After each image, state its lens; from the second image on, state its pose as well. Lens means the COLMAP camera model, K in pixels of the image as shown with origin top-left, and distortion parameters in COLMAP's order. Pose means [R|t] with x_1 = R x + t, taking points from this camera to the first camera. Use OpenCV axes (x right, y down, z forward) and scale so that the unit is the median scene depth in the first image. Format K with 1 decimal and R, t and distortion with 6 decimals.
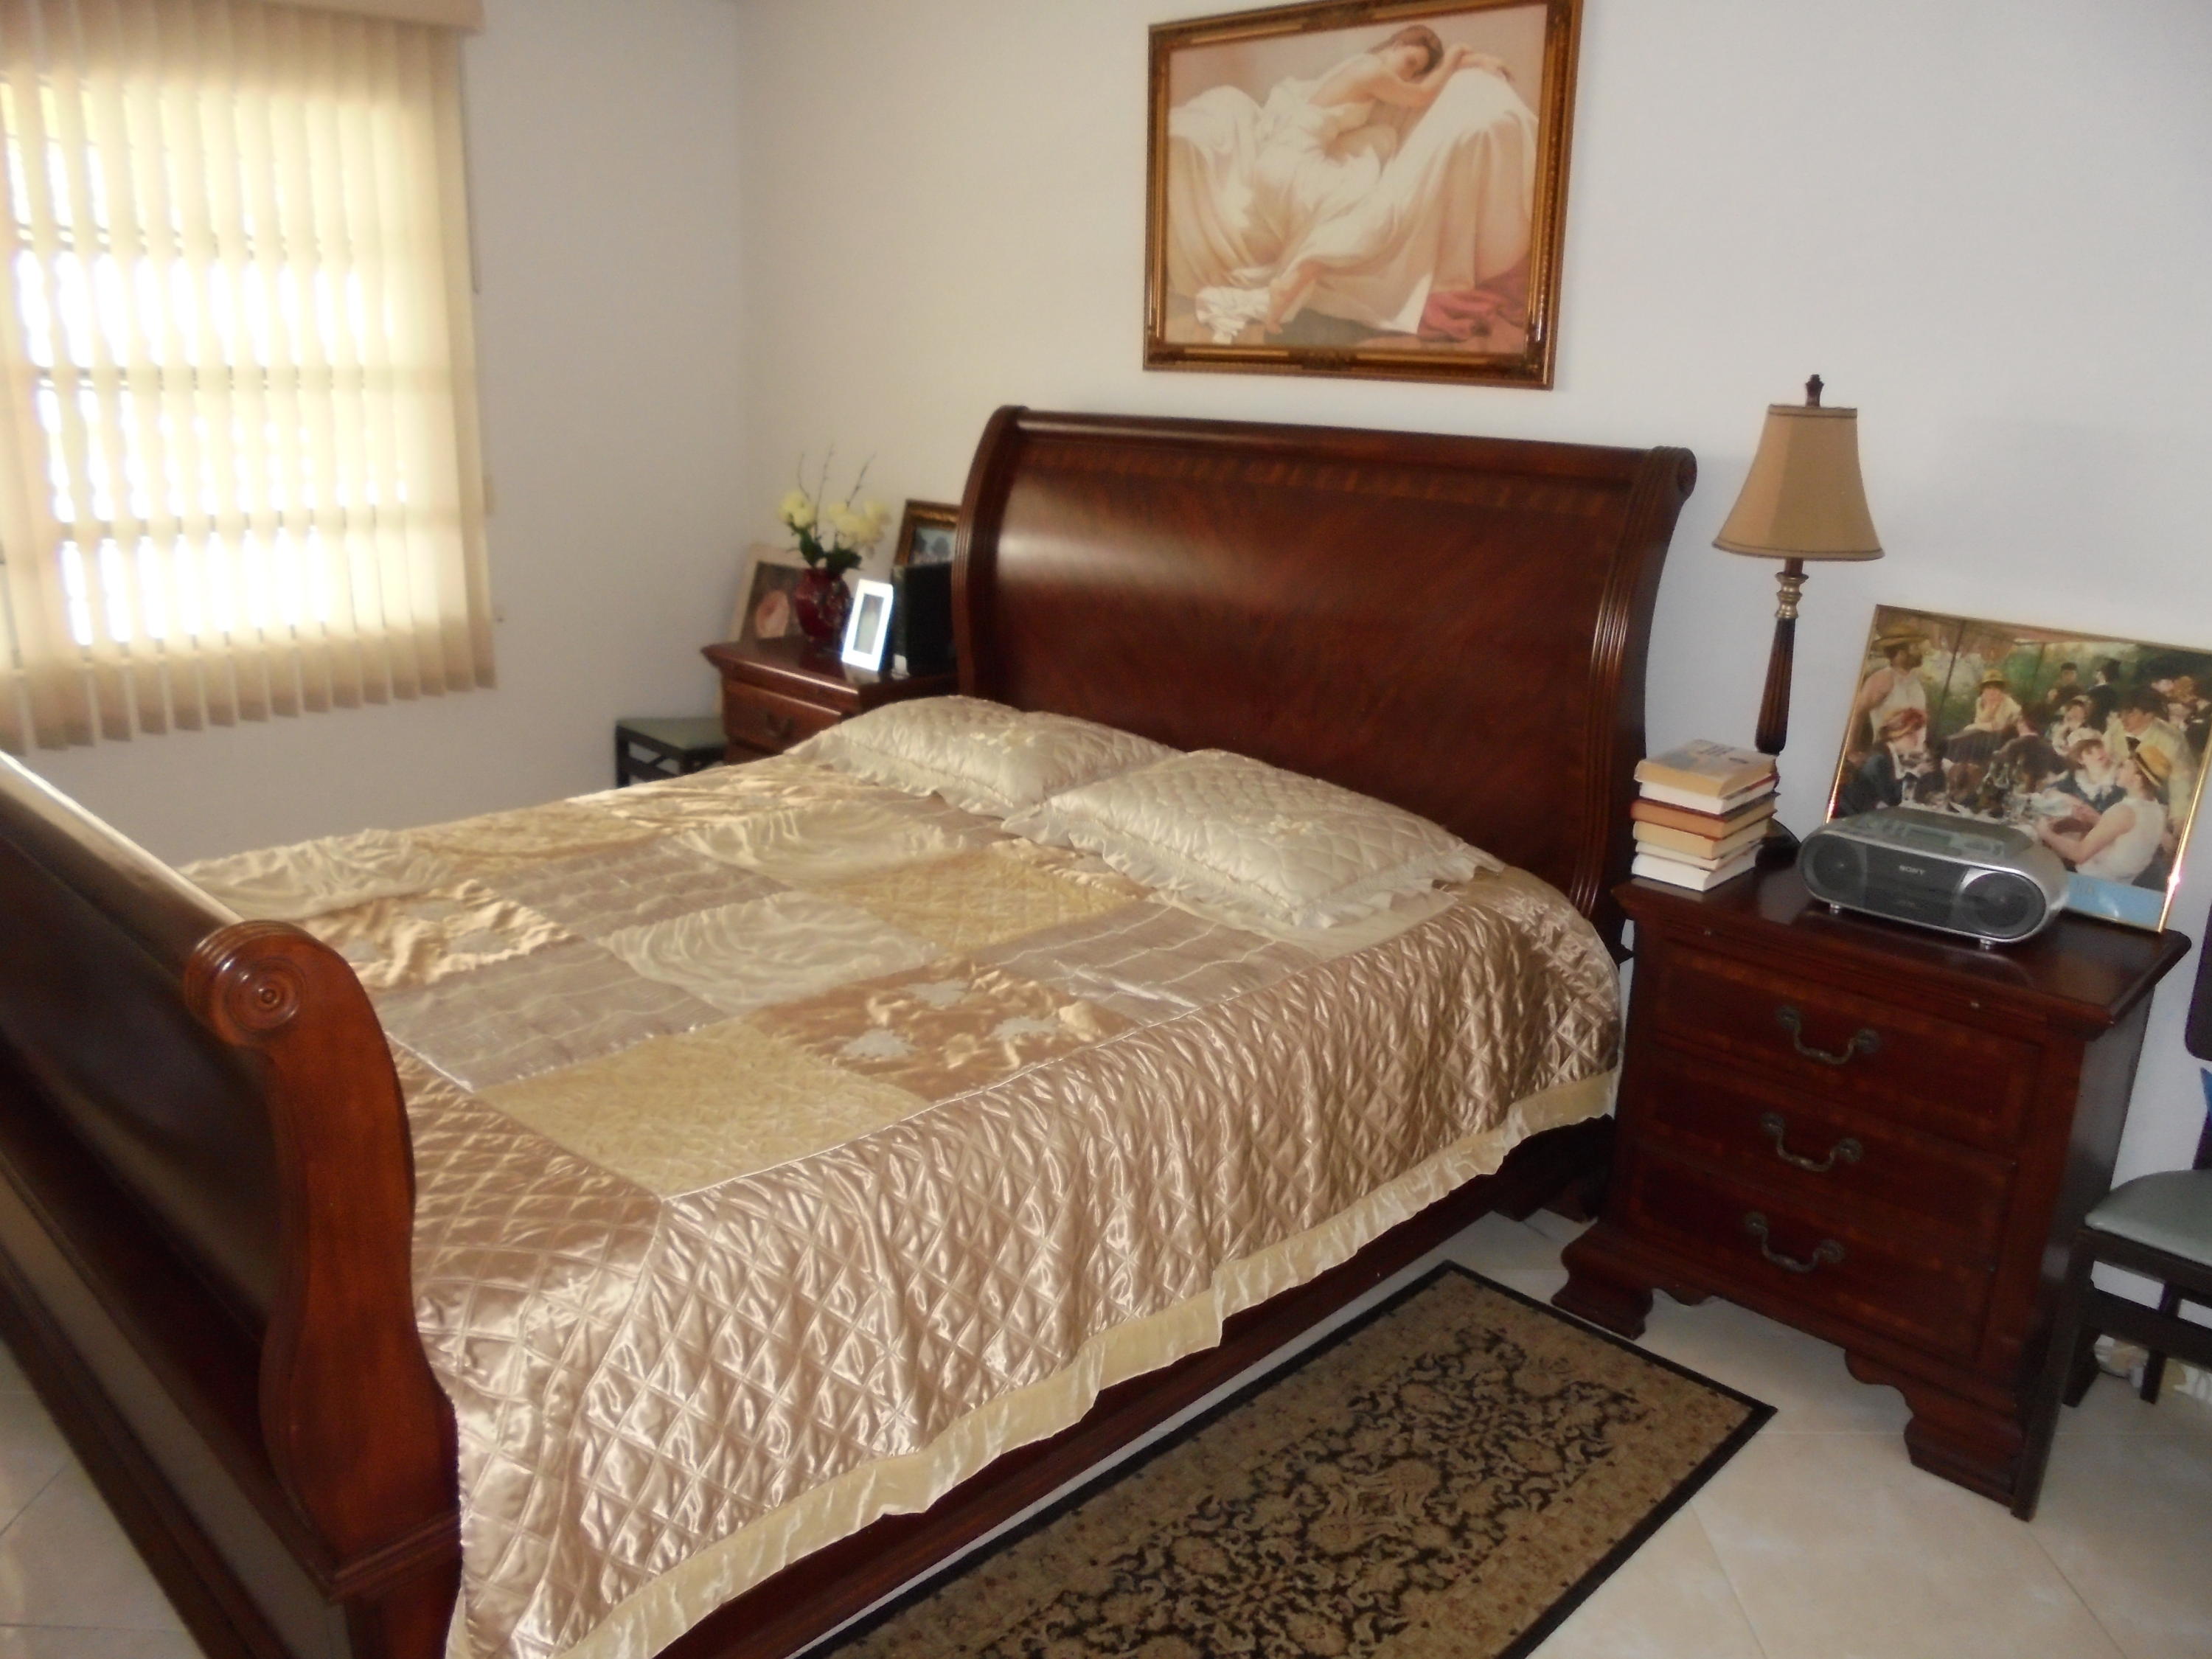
lens RADIAL K [[1661.5, 0, 1106.9], [0, 1661.5, 837.3], [0, 0, 1]] dist [-0.125323, 0.100335]
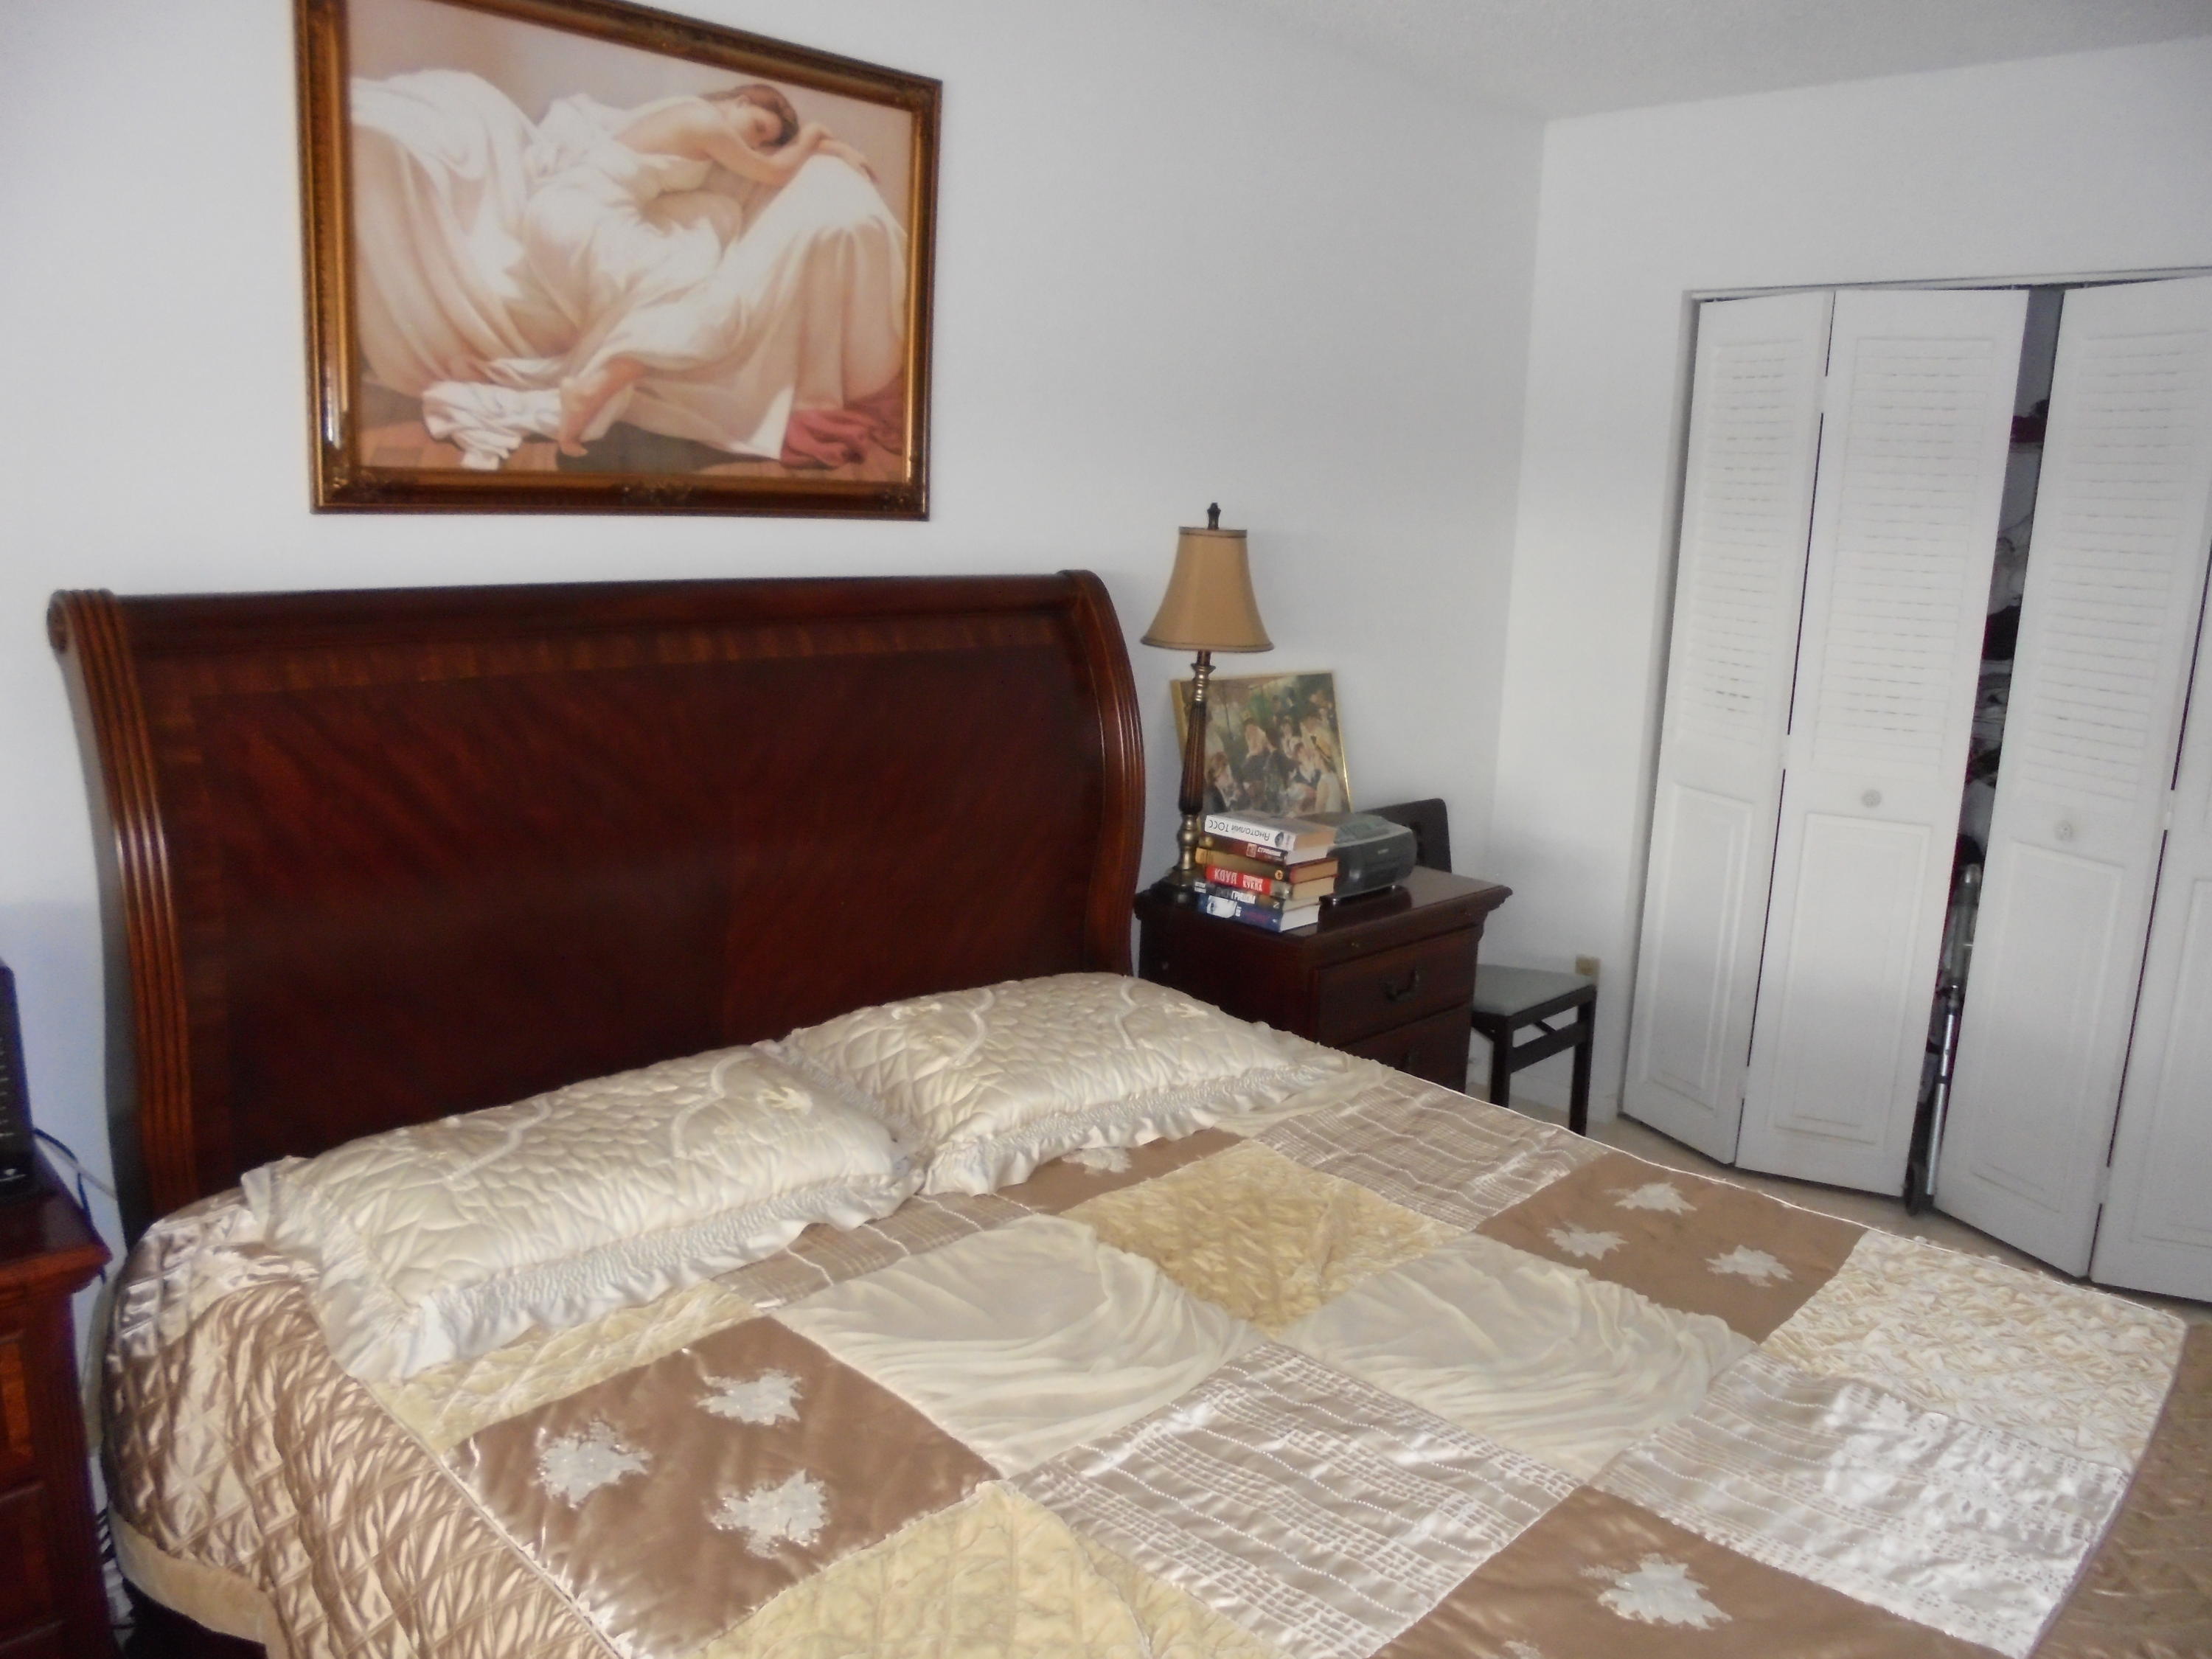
lens RADIAL K [[1661.5, 0, 1107.4], [0, 1661.5, 840.7], [0, 0, 1]] dist [-0.125323, 0.100335]
pose [[0.000478, -0.230614, 0.973045, -0.653893], [0.247971, 0.942682, 0.223296, -0.268605], [-0.968767, 0.241180, 0.057636, 0.833416]]
